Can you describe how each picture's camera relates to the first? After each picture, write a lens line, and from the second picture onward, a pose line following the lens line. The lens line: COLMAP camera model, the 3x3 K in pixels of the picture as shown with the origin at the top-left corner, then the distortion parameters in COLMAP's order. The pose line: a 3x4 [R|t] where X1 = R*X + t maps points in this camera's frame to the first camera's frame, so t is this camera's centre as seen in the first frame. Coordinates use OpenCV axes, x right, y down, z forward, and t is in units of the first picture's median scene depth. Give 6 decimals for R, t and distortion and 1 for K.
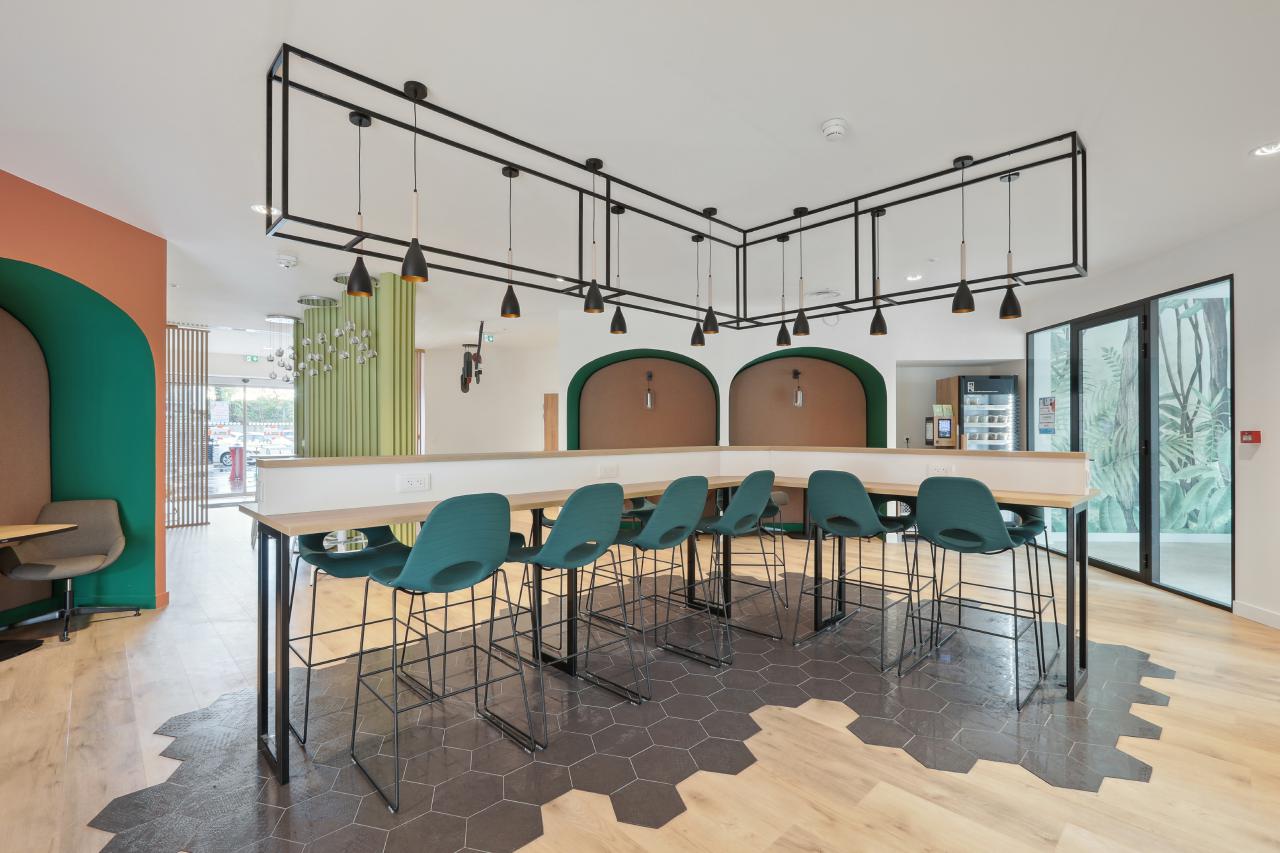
lens RADIAL K [[576.3, 0, 640.0], [0, 576.3, 426.5], [0, 0, 1]] dist [-0.001846, -0.000627]
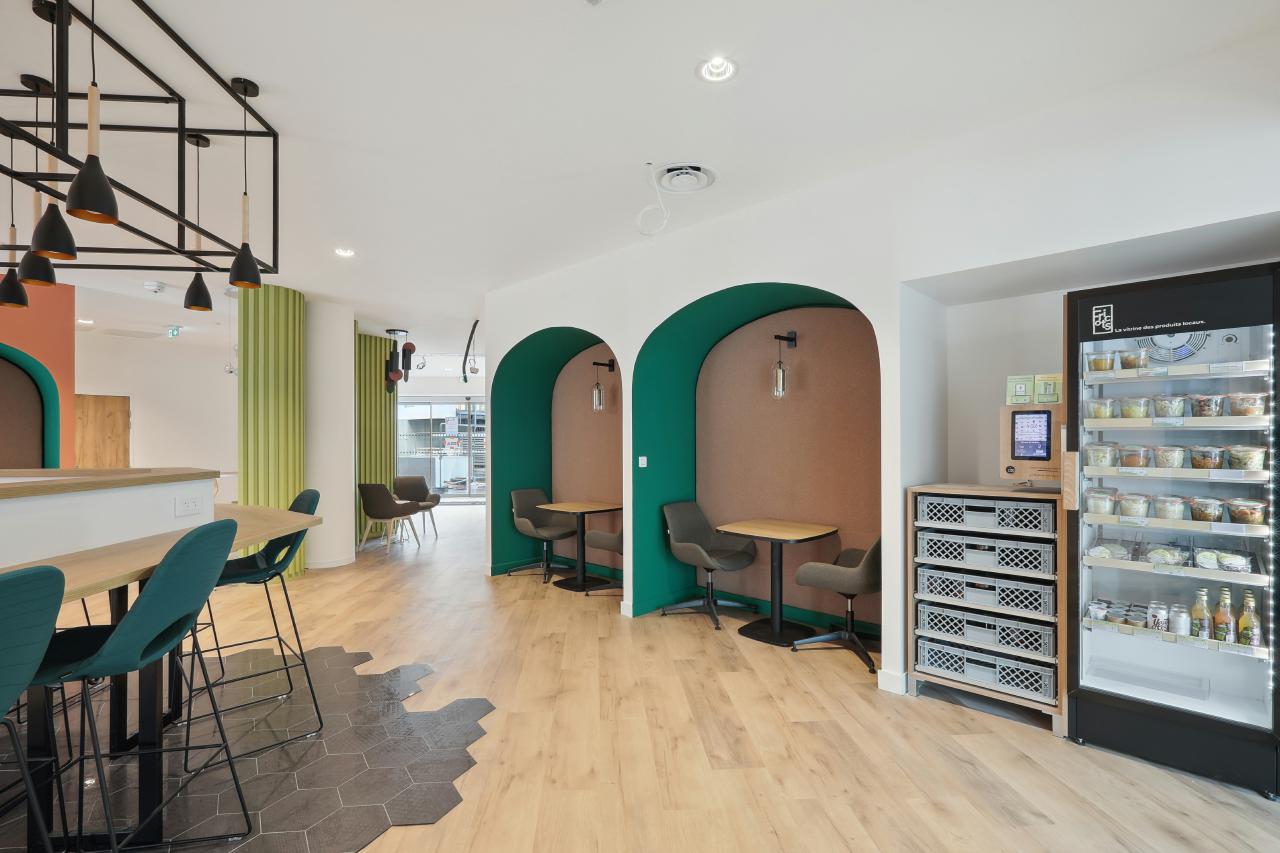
lens RADIAL K [[585.5, 0, 640.0], [0, 585.5, 445.1], [0, 0, 1]] dist [-0.001198, -0.000287]
pose [[0.772761, -0.005741, -0.634672, 0.839693], [0.005078, 0.999983, -0.002864, 0.014515], [0.634677, -0.001010, 0.772777, 0.765218]]
